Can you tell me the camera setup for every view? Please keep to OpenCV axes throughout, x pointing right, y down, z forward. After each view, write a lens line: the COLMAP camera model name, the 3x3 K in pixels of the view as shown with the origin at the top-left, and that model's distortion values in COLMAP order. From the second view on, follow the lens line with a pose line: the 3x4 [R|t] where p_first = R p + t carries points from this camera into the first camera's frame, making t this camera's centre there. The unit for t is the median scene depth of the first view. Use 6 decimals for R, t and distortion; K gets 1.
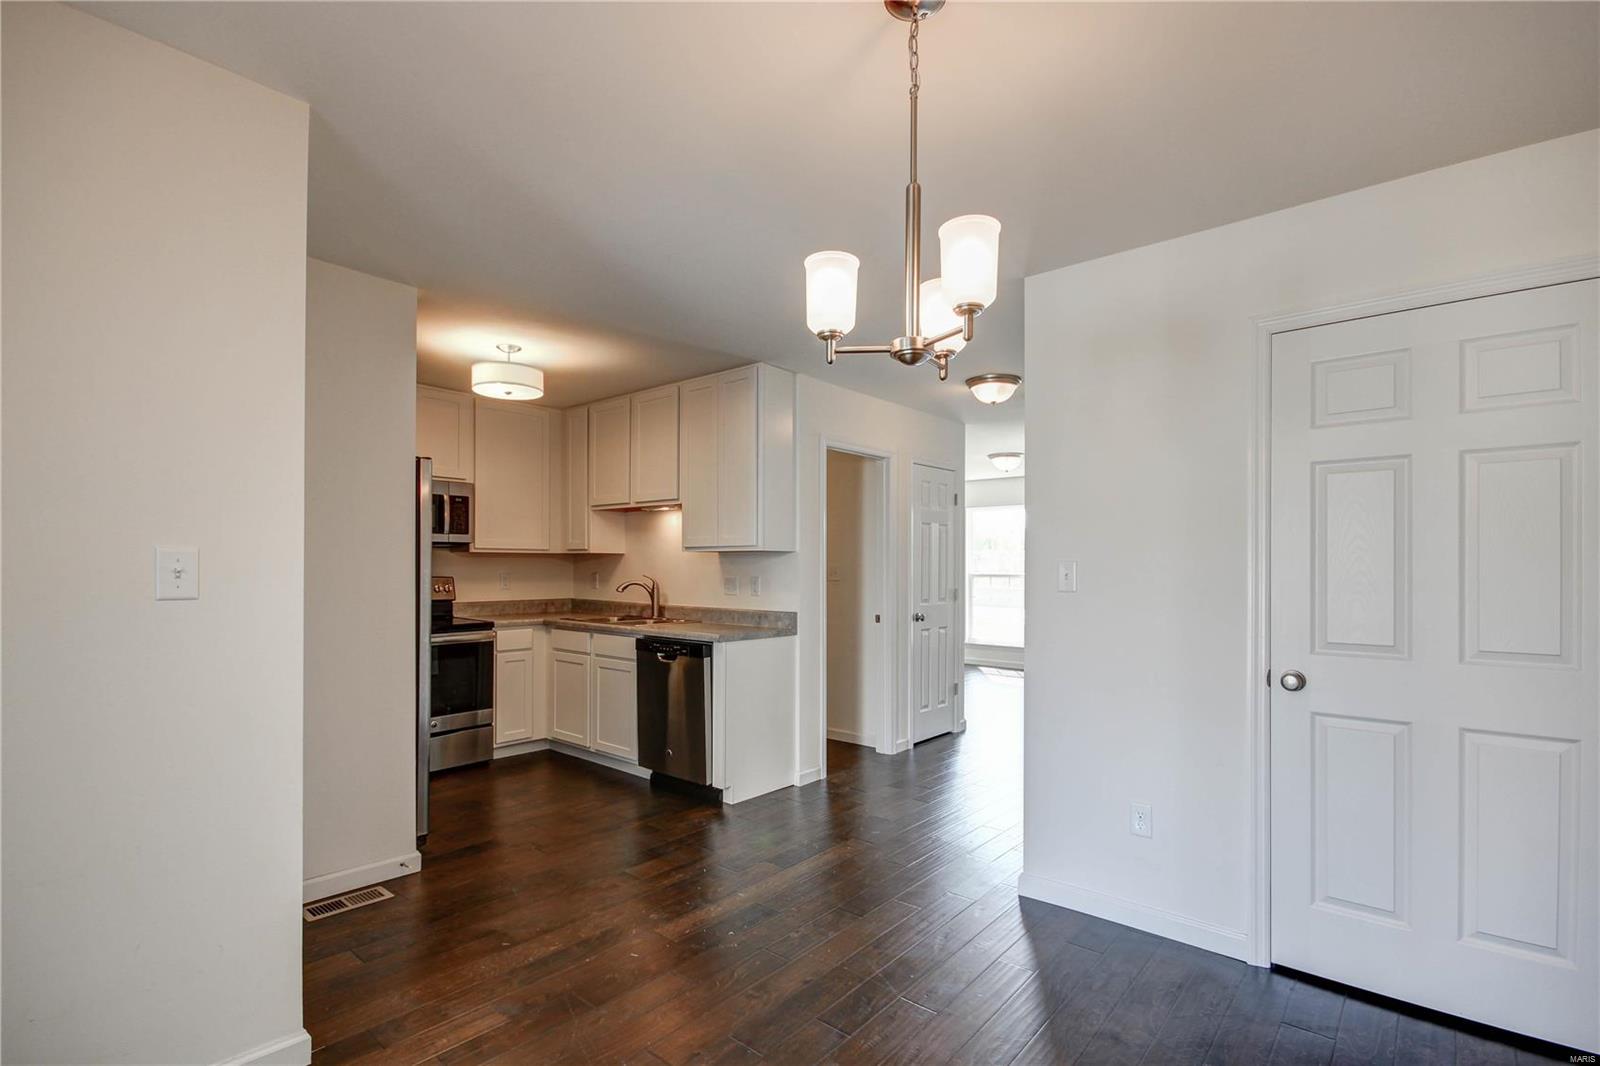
lens RADIAL K [[740.1, 0, 794.9], [0, 740.1, 565.6], [0, 0, 1]] dist [0.002323, -0.002390]
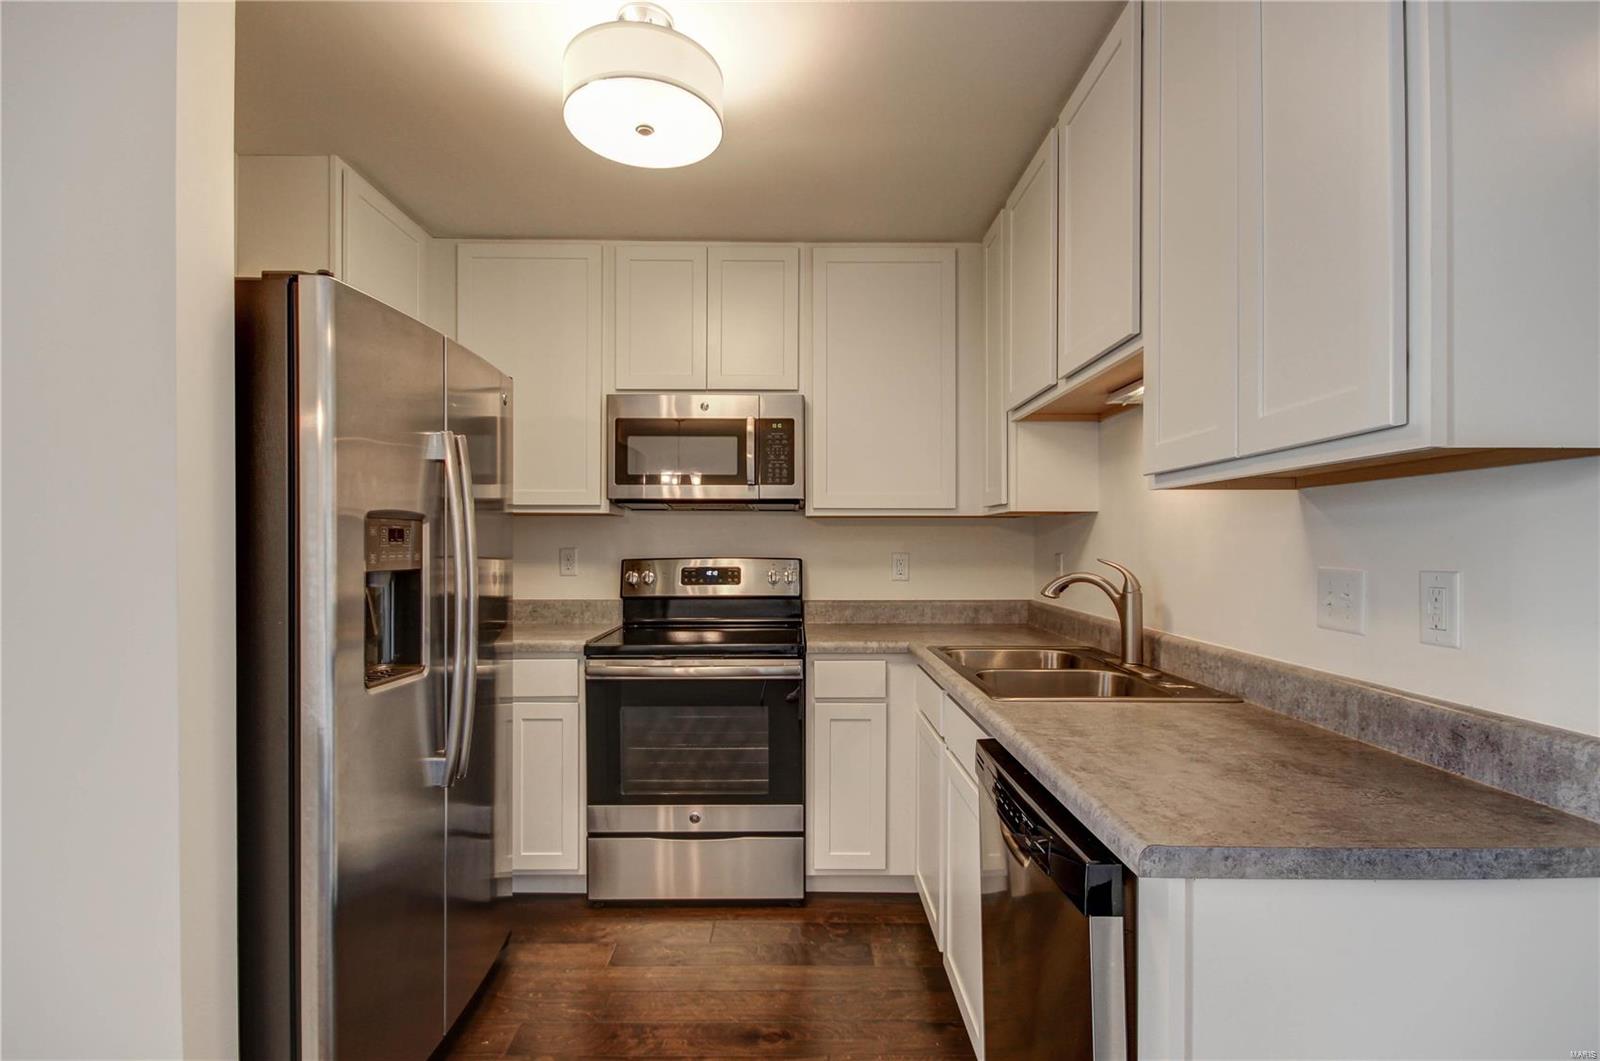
lens RADIAL K [[740.1, 0, 797.8], [0, 740.1, 546.3], [0, 0, 1]] dist [0.002323, -0.002390]
pose [[0.655763, -0.000529, -0.754967, -0.005617], [0.001571, 0.999999, 0.000664, 0.005621], [0.754965, -0.001621, 0.655763, 0.652450]]
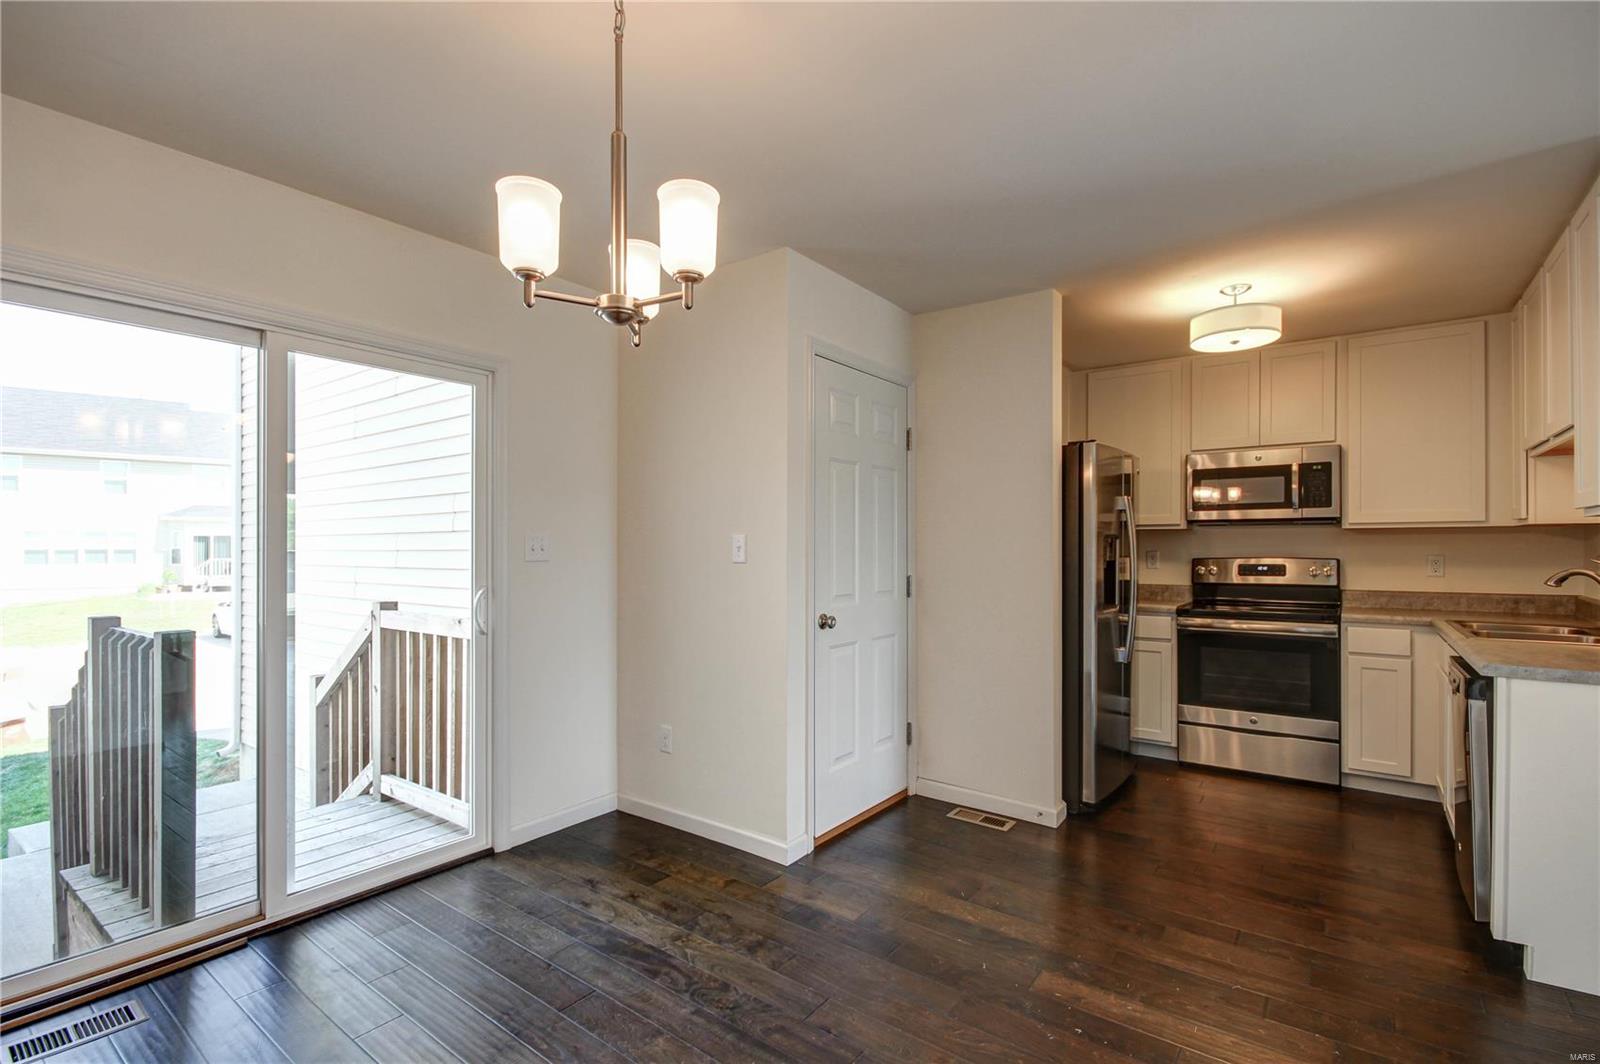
lens RADIAL K [[740.1, 0, 800.9], [0, 740.1, 544.1], [0, 0, 1]] dist [0.002323, -0.002390]
pose [[0.072951, -0.005151, -0.997322, 0.355093], [0.000678, 0.999987, -0.005115, 0.003442], [0.997335, -0.000303, 0.072954, 0.363814]]
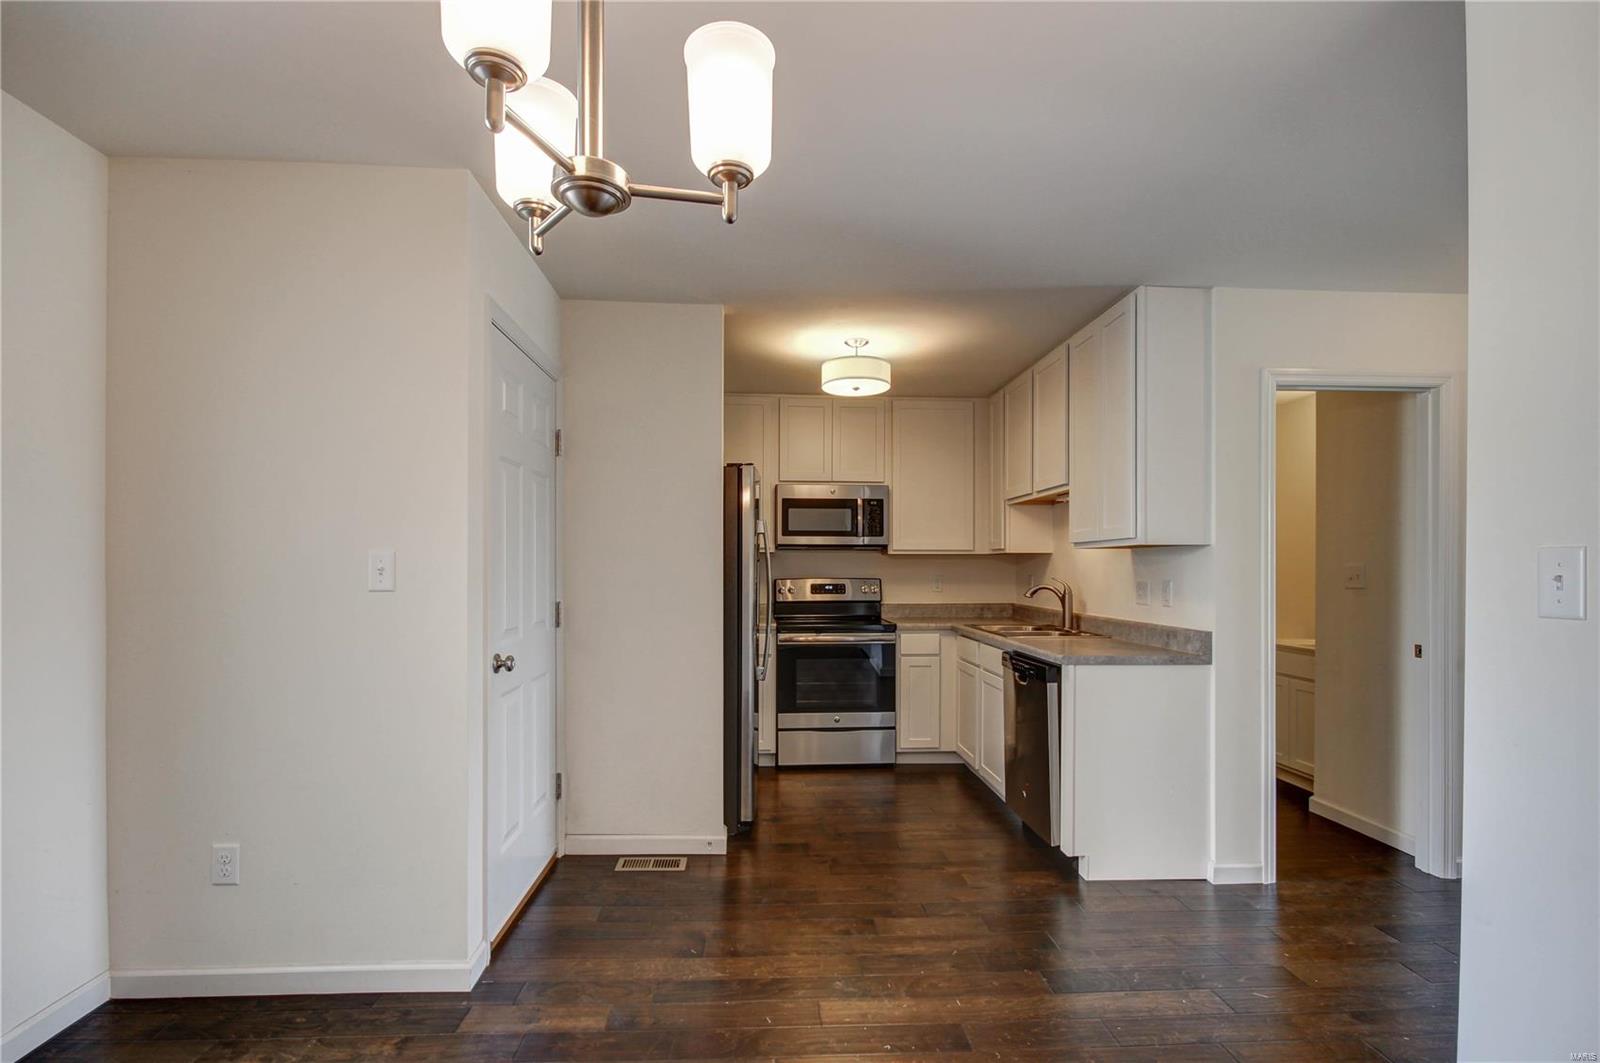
lens RADIAL K [[740.1, 0, 801.9], [0, 740.1, 572.3], [0, 0, 1]] dist [0.002323, -0.002390]
pose [[0.695667, 0.000956, -0.718363, 0.217813], [0.001516, 0.999995, 0.002799, 0.003936], [0.718362, -0.003036, 0.695662, 0.224502]]
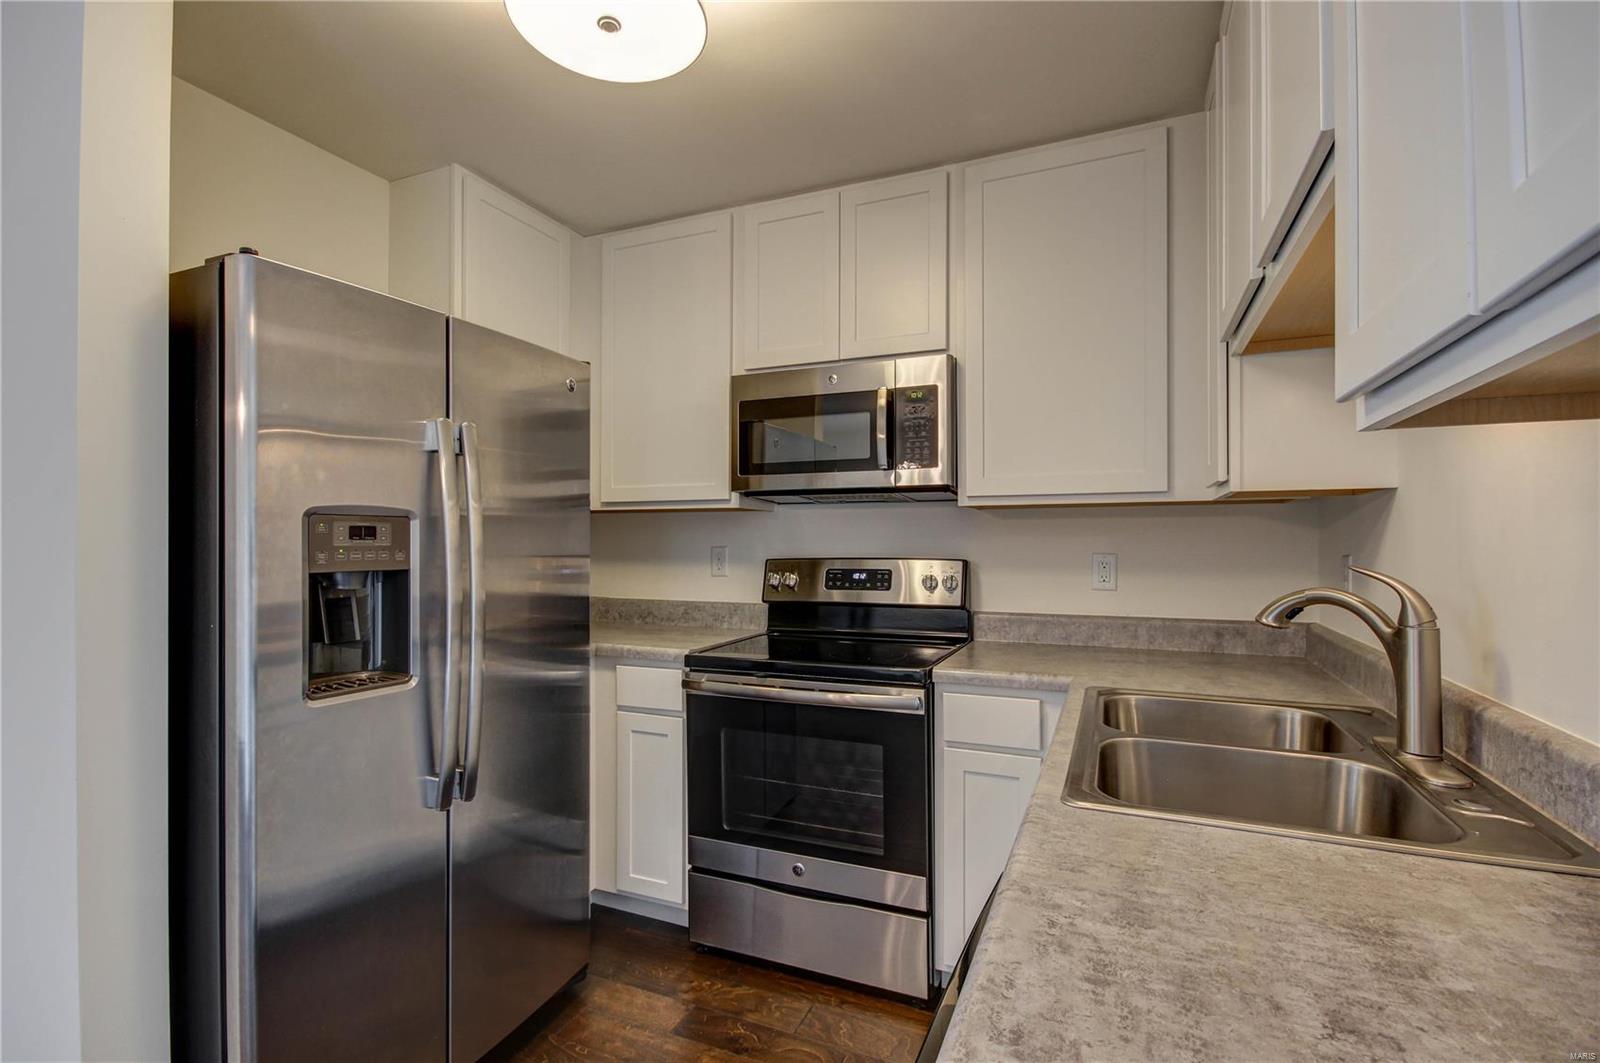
lens RADIAL K [[740.1, 0, 794.2], [0, 740.1, 537.8], [0, 0, 1]] dist [0.002323, -0.002390]
pose [[0.294860, -0.009855, -0.955490, -0.031018], [0.002797, 0.999951, -0.009450, 0.005963], [0.955537, 0.000114, 0.294873, 0.814075]]
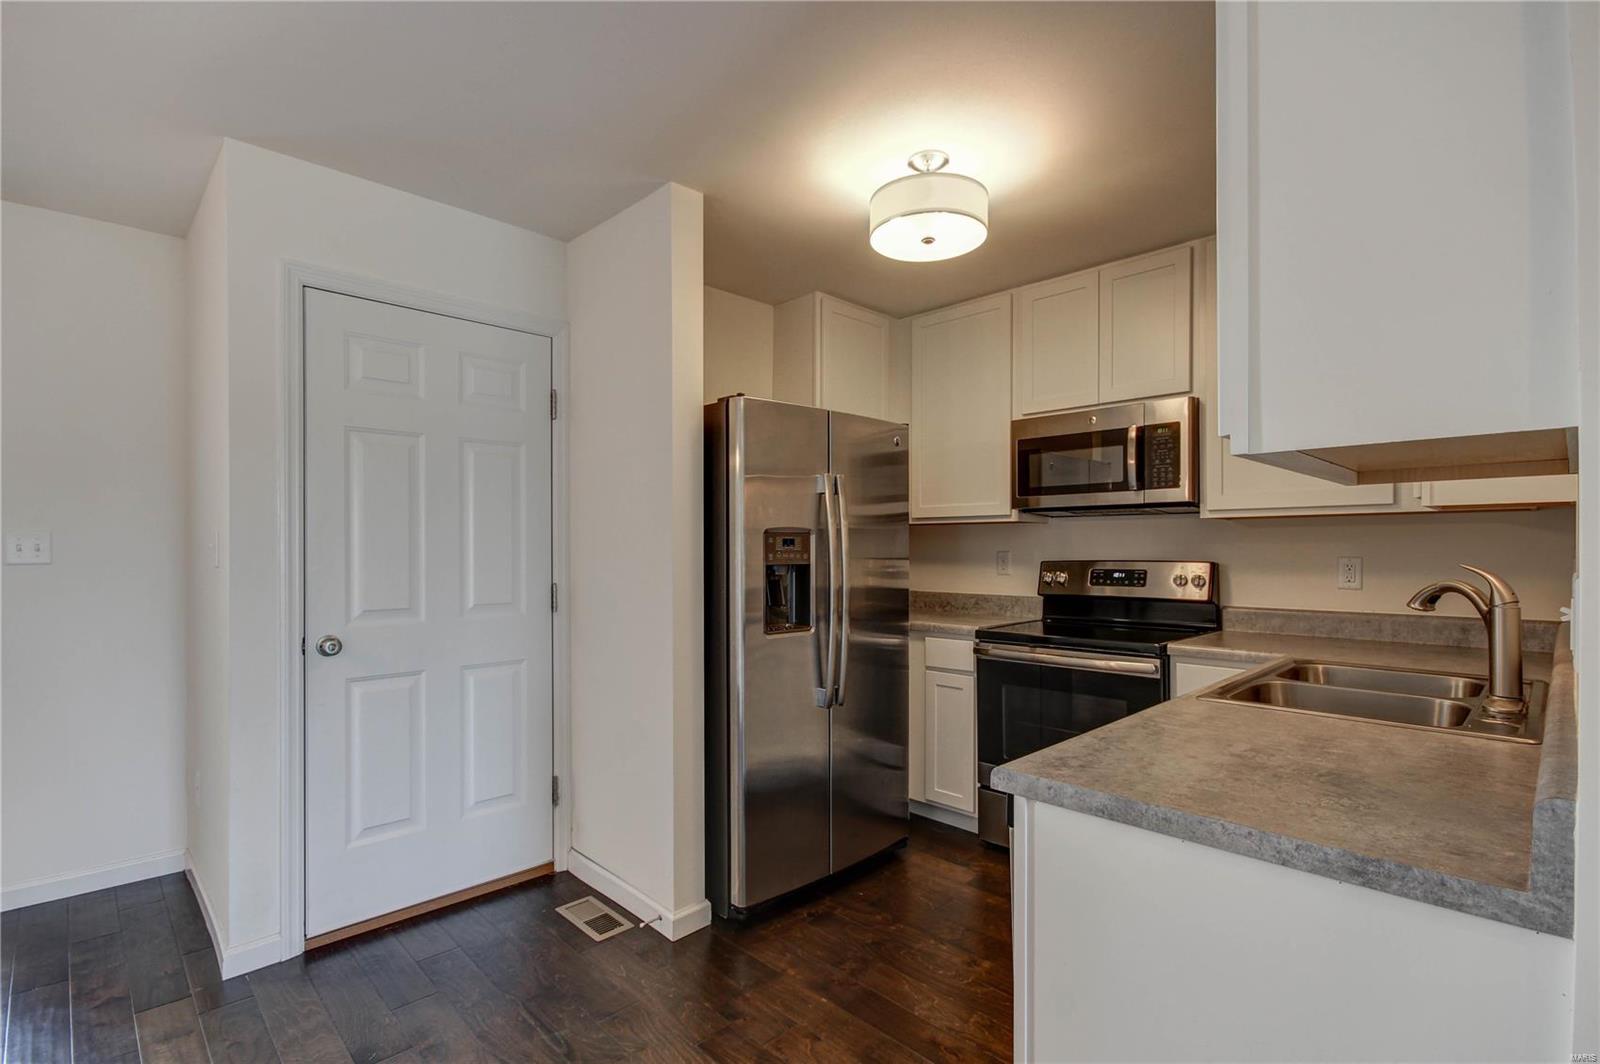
lens RADIAL K [[740.1, 0, 801.3], [0, 740.1, 549.5], [0, 0, 1]] dist [0.002323, -0.002390]
pose [[-0.081448, -0.003181, -0.996672, 0.160168], [0.002242, 0.999992, -0.003375, 0.007434], [0.996675, -0.002509, -0.081441, 0.787135]]
